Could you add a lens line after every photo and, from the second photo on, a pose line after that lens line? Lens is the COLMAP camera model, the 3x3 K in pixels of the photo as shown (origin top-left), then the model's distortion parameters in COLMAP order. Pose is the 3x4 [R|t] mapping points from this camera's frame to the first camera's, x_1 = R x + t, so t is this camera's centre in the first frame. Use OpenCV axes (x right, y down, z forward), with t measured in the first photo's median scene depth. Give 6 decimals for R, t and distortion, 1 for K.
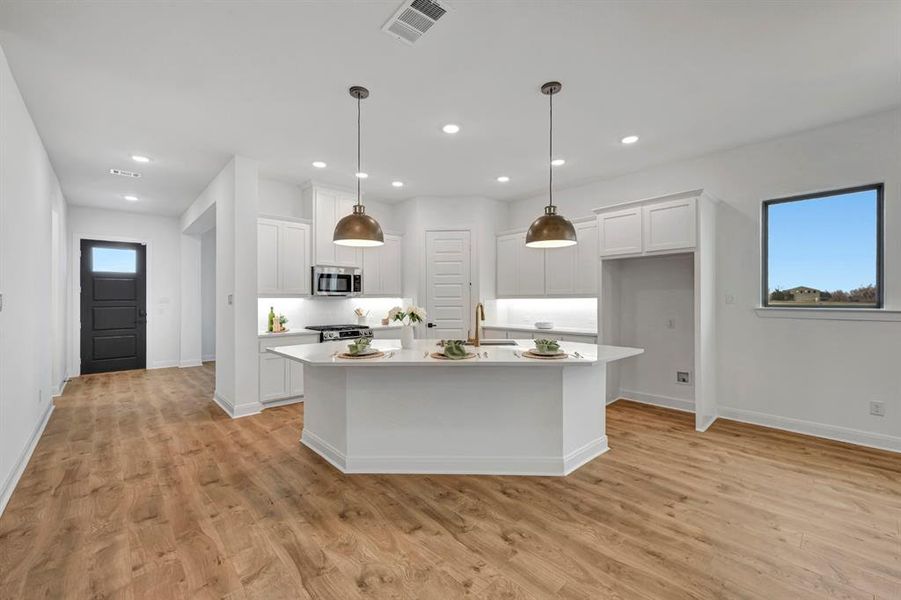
lens RADIAL K [[373.6, 0, 454.1], [0, 373.6, 297.5], [0, 0, 1]] dist [0.000411, 0.000378]
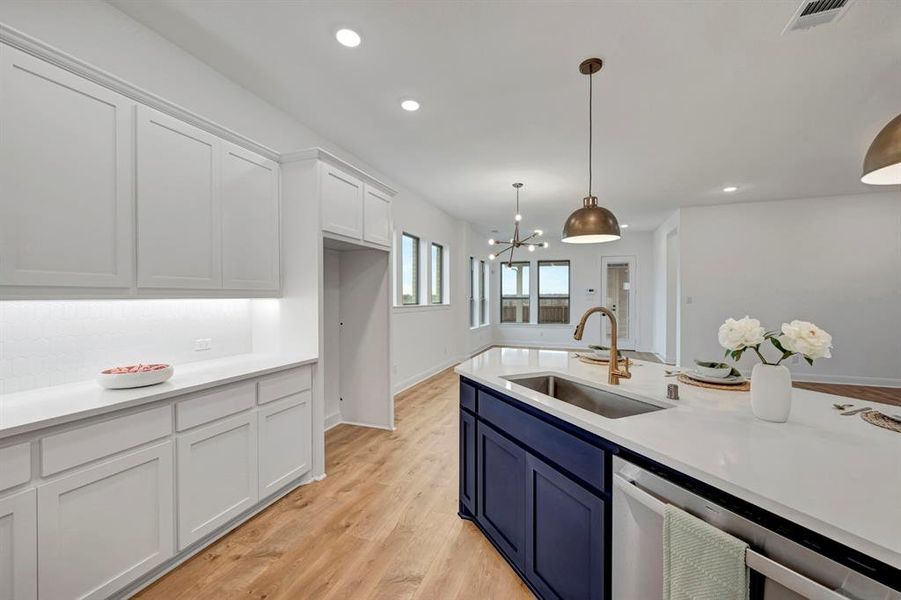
lens RADIAL K [[355.1, 0, 455.1], [0, 355.1, 301.0], [0, 0, 1]] dist [0.000230, 0.000038]
pose [[-0.456518, -0.006288, 0.889692, -0.273209], [-0.002191, 0.999980, 0.005943, 0.001120], [-0.889712, 0.000763, -0.456522, 1.288701]]
